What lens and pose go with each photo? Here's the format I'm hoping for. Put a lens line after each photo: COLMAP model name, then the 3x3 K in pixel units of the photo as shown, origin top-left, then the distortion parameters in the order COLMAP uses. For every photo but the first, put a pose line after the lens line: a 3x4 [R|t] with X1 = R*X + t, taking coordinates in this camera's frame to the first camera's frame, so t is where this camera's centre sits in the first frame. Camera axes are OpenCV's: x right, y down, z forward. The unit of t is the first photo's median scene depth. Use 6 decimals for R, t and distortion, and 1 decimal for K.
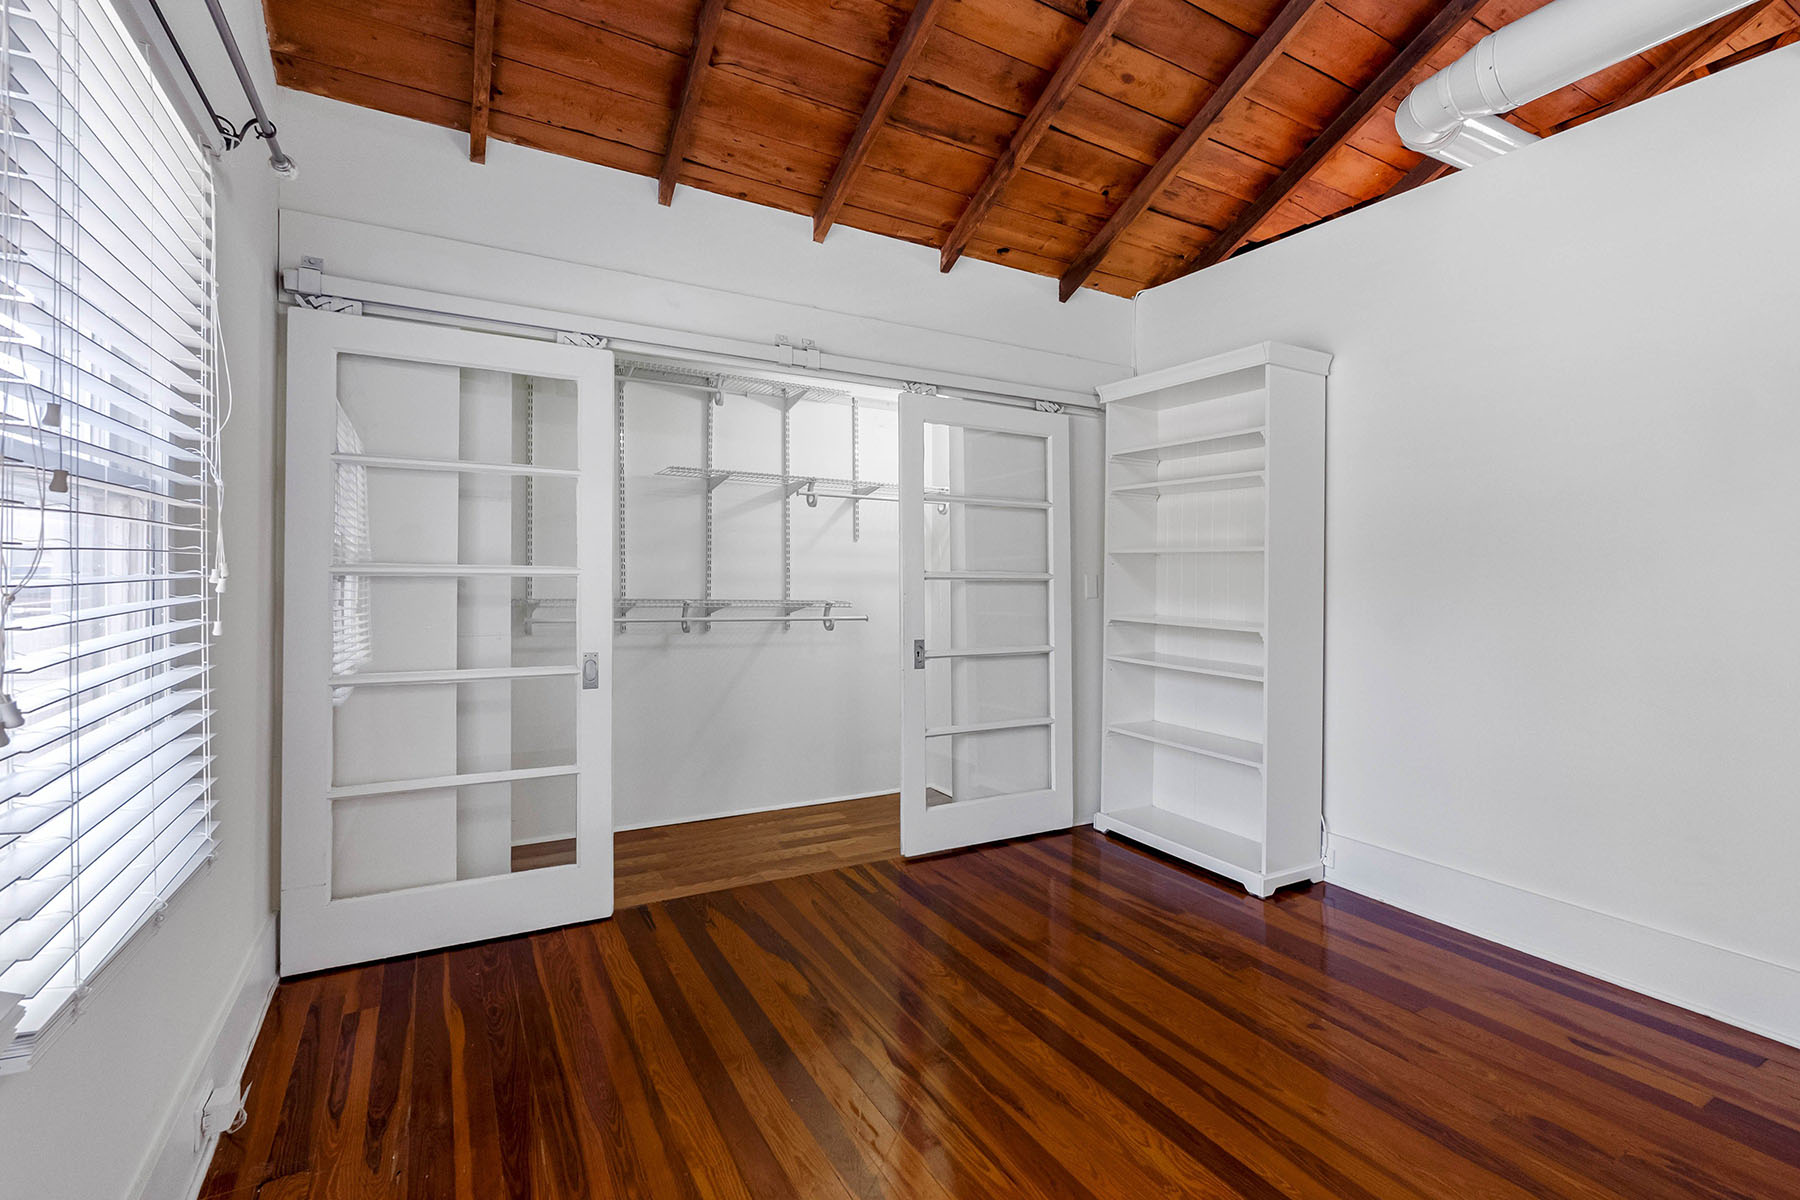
lens RADIAL K [[812.5, 0, 908.1], [0, 812.5, 563.5], [0, 0, 1]] dist [-0.005217, -0.000149]
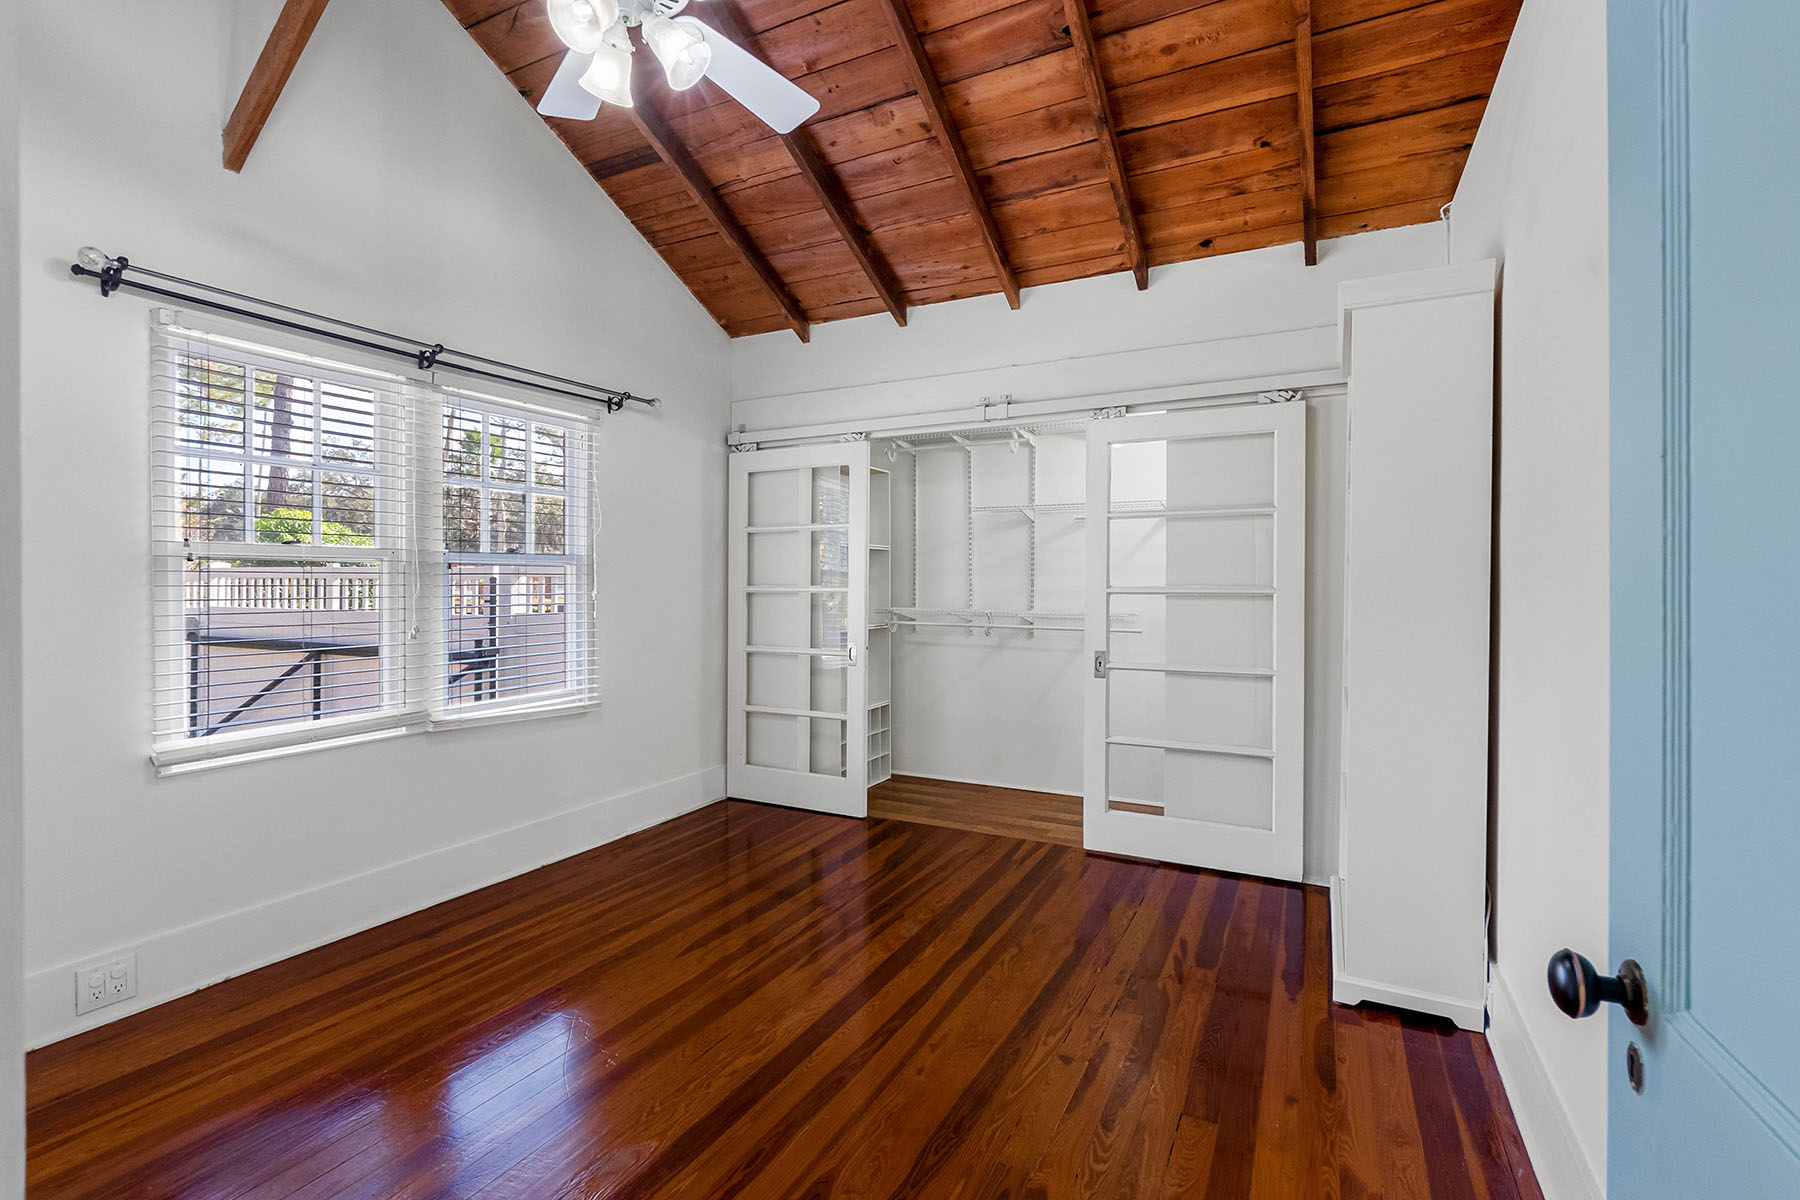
lens RADIAL K [[809.1, 0, 903.6], [0, 809.1, 589.3], [0, 0, 1]] dist [-0.004226, -0.000428]
pose [[0.539210, -0.007286, -0.842140, 0.820619], [0.014414, 0.999896, 0.000579, 0.010349], [0.842048, -0.012451, 0.539259, 0.227162]]
